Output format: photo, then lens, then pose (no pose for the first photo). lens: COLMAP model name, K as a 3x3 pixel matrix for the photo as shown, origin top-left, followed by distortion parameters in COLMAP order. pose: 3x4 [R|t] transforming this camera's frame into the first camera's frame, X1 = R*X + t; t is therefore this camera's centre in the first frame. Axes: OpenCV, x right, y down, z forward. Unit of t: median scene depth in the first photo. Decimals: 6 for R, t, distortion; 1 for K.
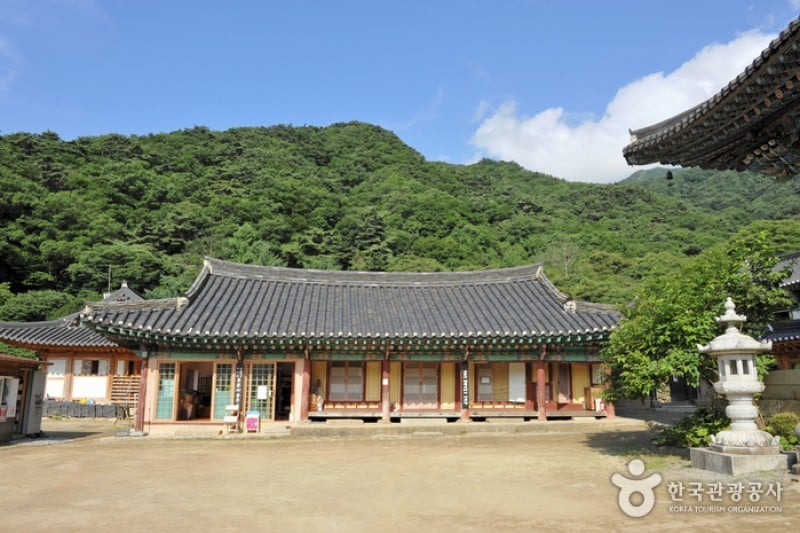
lens RADIAL K [[595.0, 0, 397.7], [0, 595.0, 263.7], [0, 0, 1]] dist [-0.028802, -0.003419]
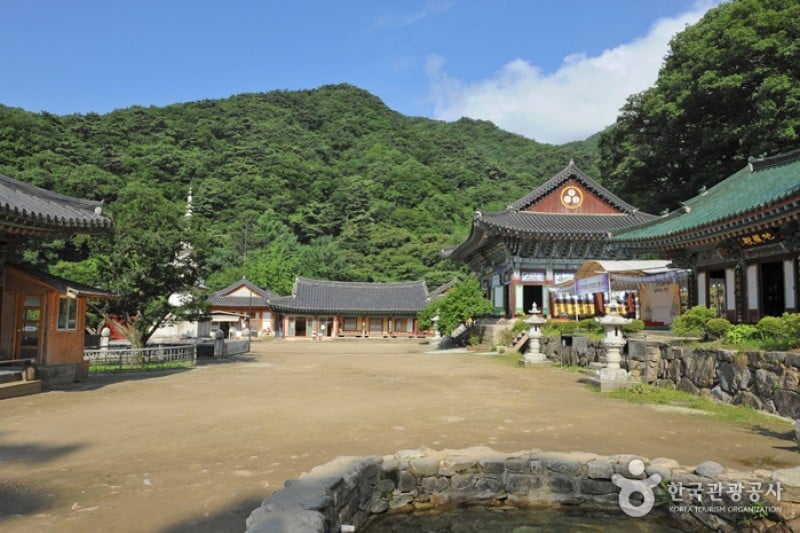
lens RADIAL K [[595.0, 0, 401.6], [0, 595.0, 268.8], [0, 0, 1]] dist [-0.028802, -0.003419]
pose [[0.999300, 0.018505, 0.032520, 0.009176], [-0.022054, 0.993417, 0.112411, -0.056411], [-0.030226, -0.113049, 0.993130, -0.261771]]
